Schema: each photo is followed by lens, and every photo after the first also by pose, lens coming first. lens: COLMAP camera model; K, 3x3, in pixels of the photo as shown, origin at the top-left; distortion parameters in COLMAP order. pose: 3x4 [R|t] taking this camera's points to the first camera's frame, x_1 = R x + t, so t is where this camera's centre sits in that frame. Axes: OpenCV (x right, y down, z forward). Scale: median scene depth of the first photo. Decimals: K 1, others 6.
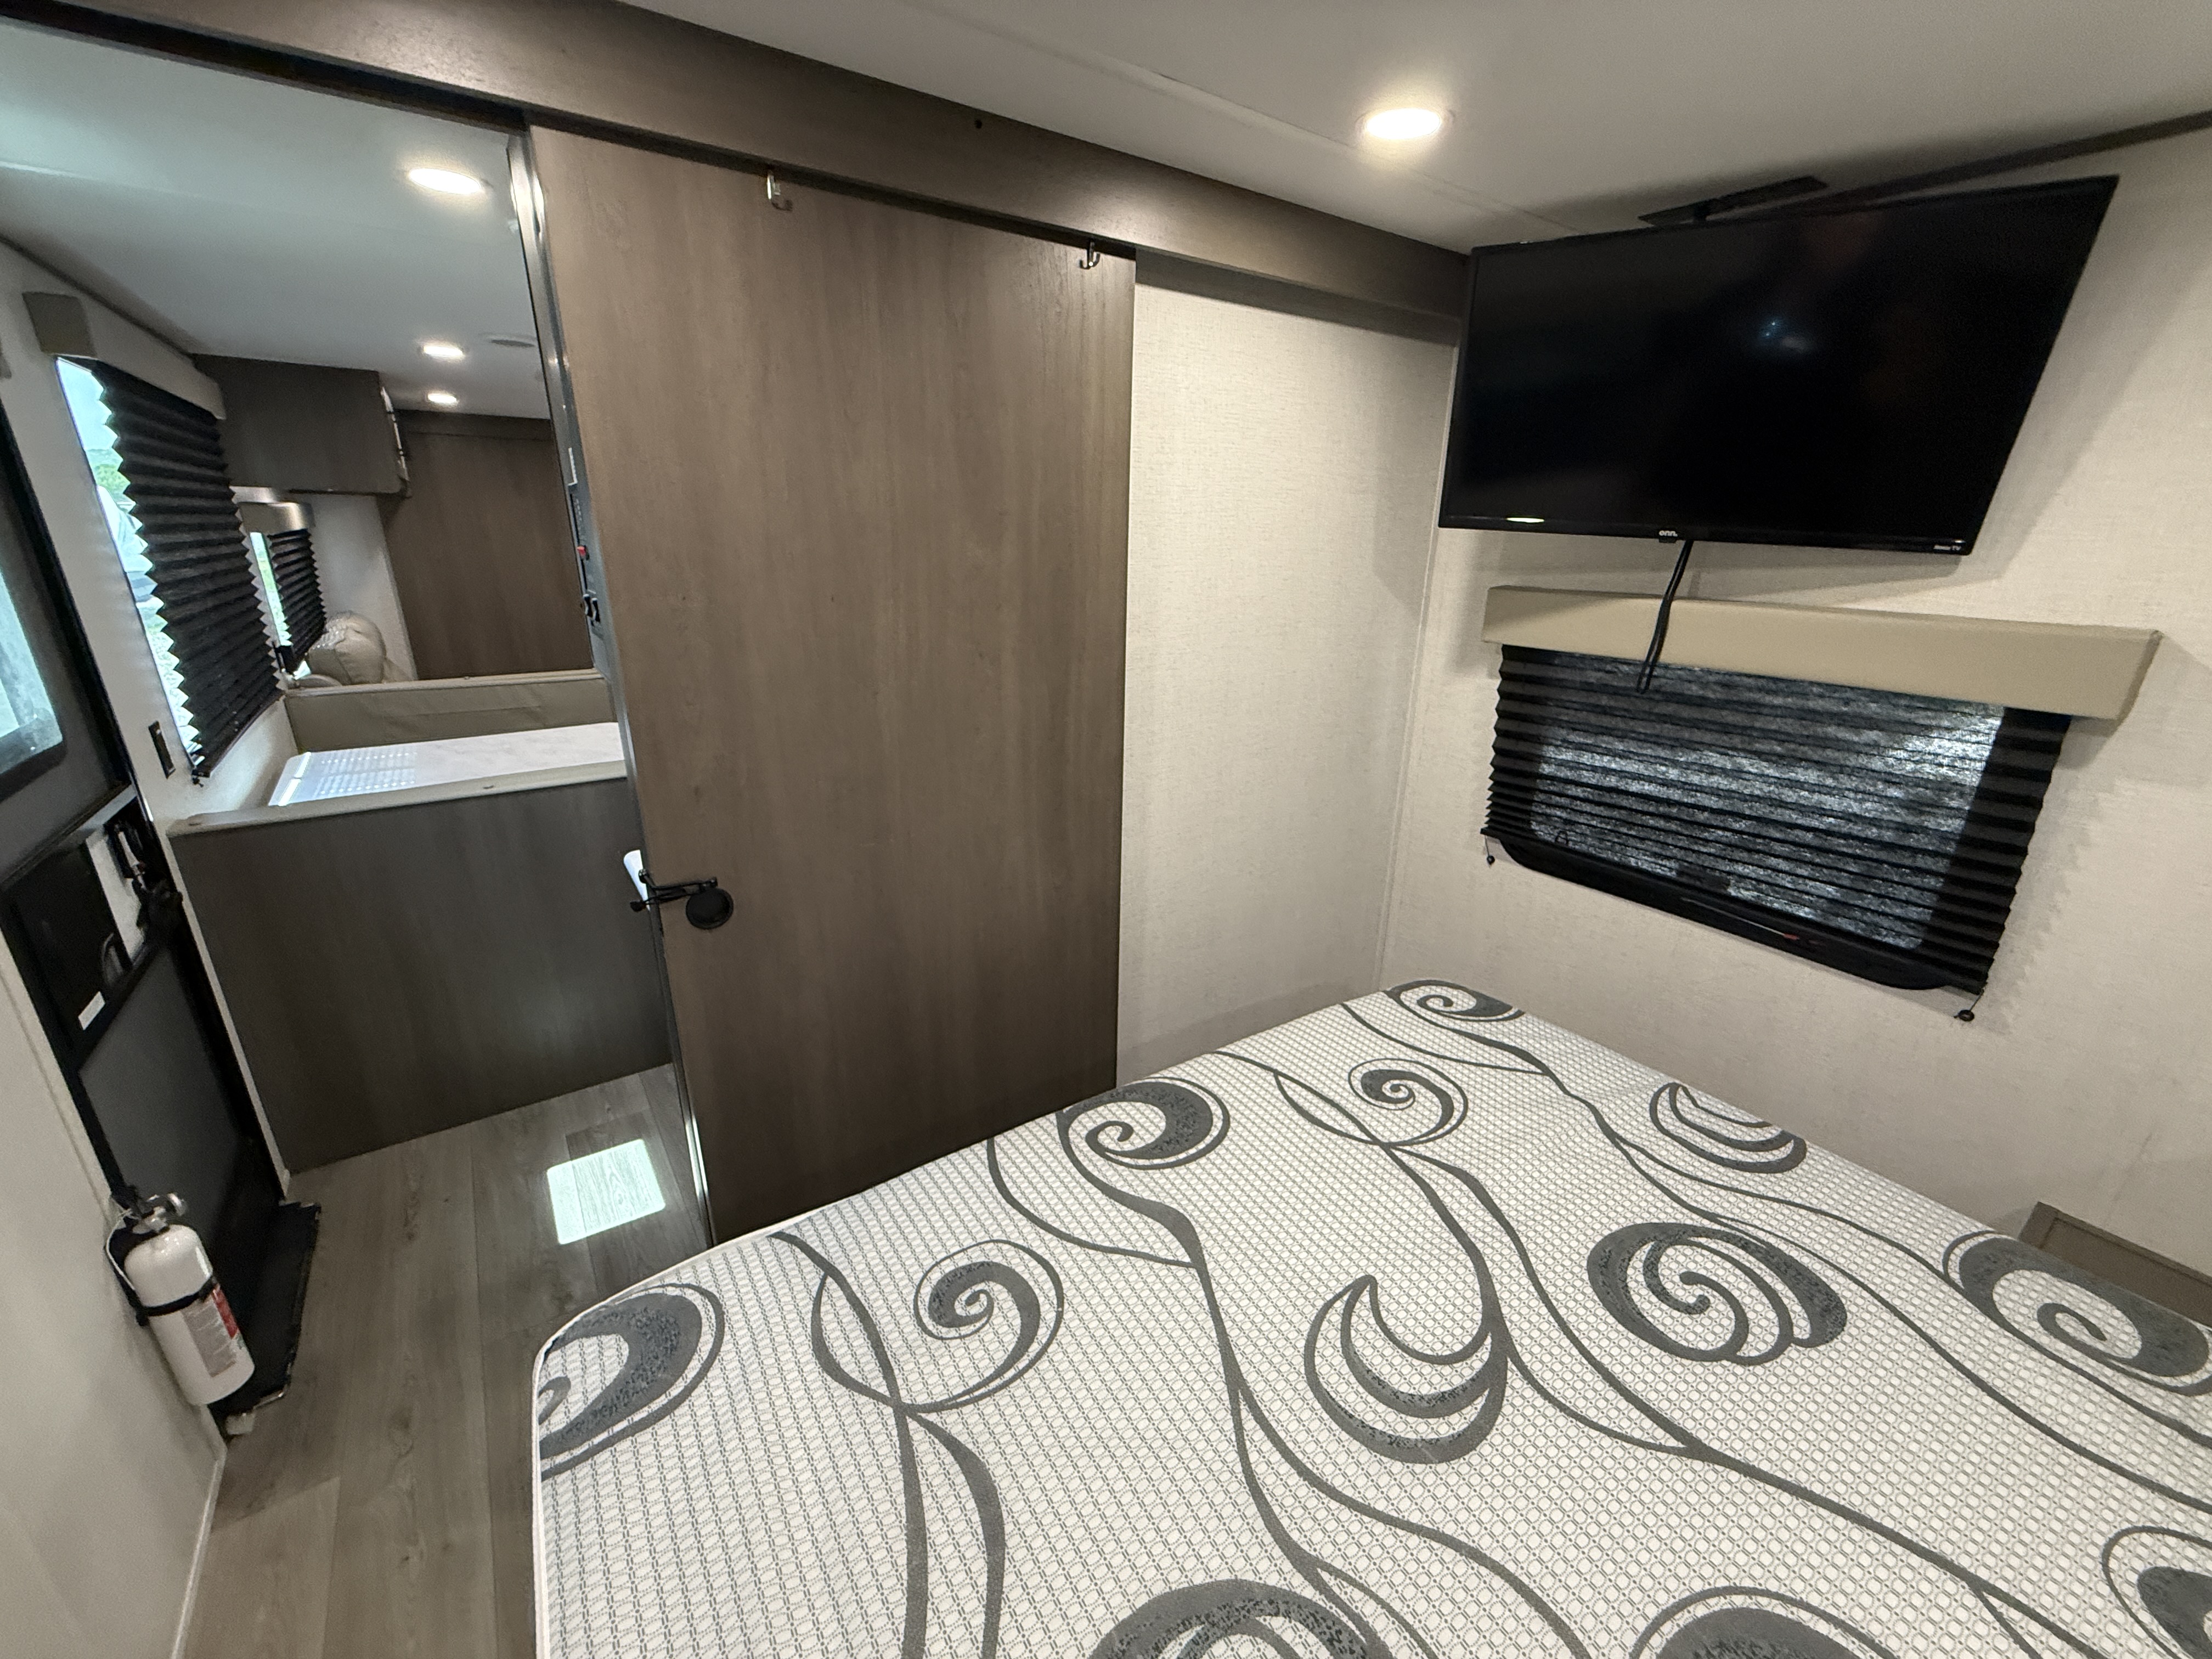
lens RADIAL K [[886.0, 0, 1099.2], [0, 886.0, 828.3], [0, 0, 1]] dist [-0.000299, 0.000184]
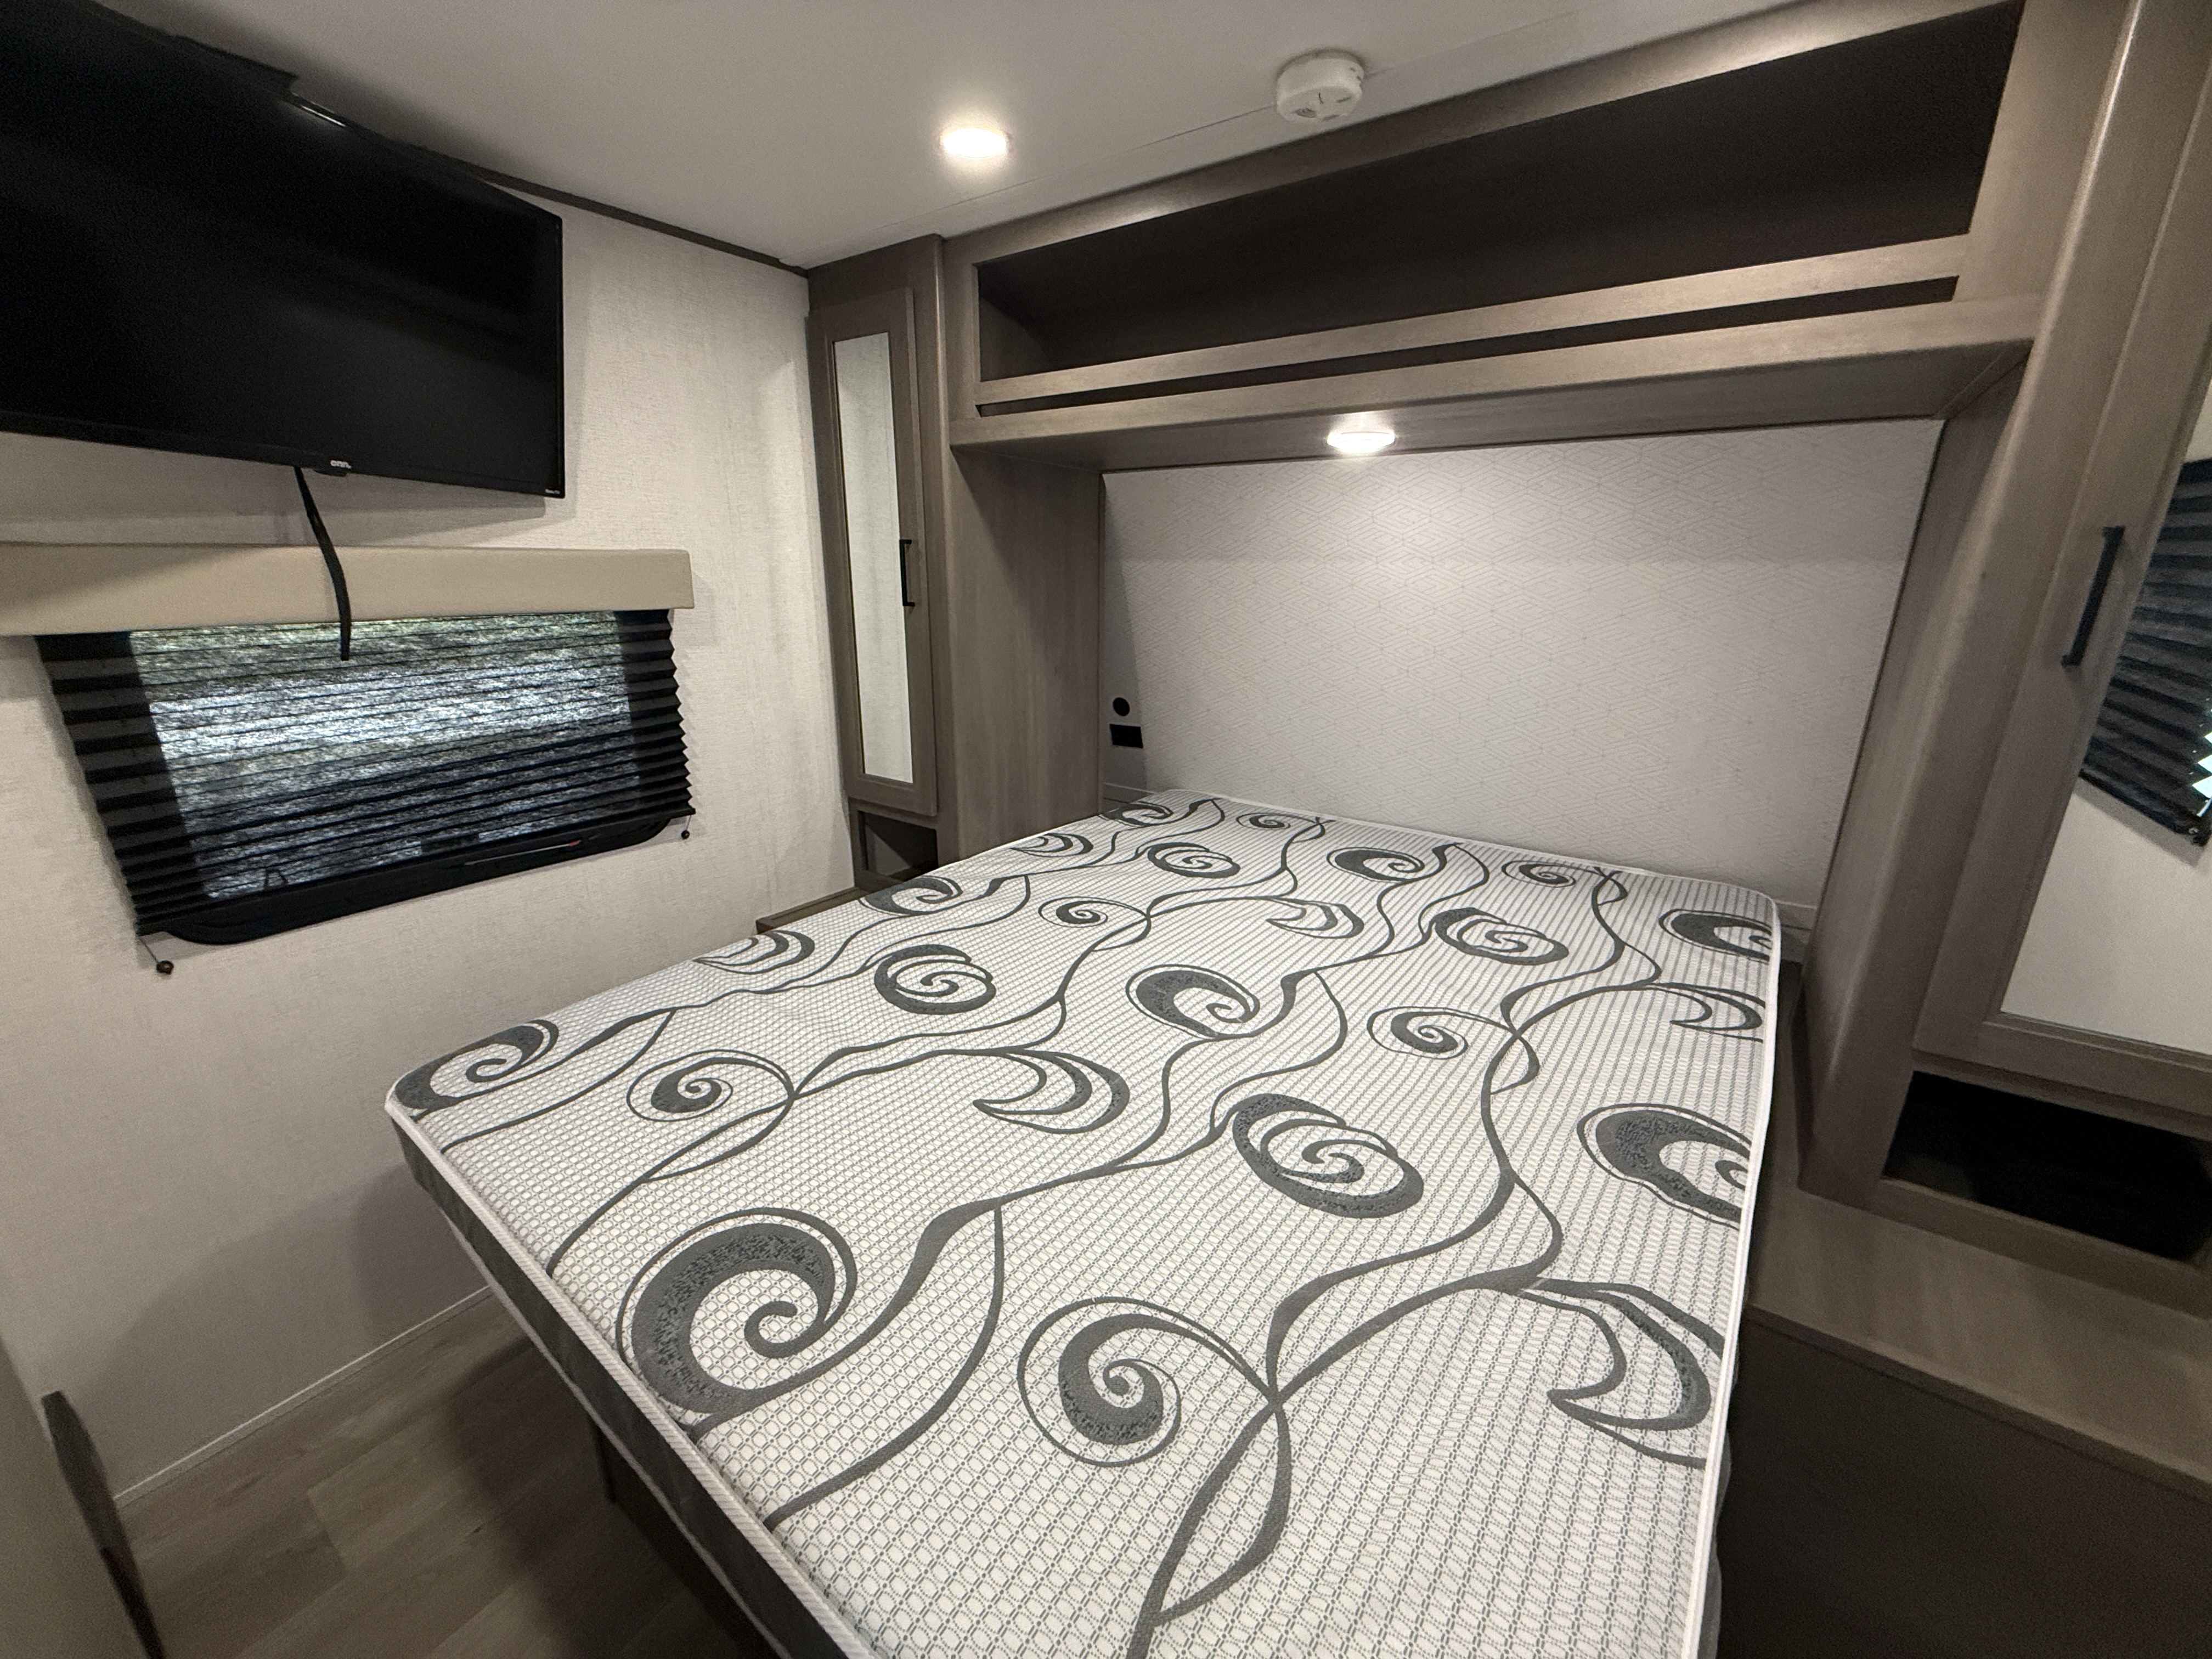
lens RADIAL K [[886.0, 0, 1099.2], [0, 886.0, 828.3], [0, 0, 1]] dist [-0.000299, 0.000184]
pose [[-0.331173, -0.288384, 0.898420, -0.649536], [0.298793, 0.871099, 0.389755, -0.194489], [-0.895012, 0.397518, -0.202318, 0.907847]]
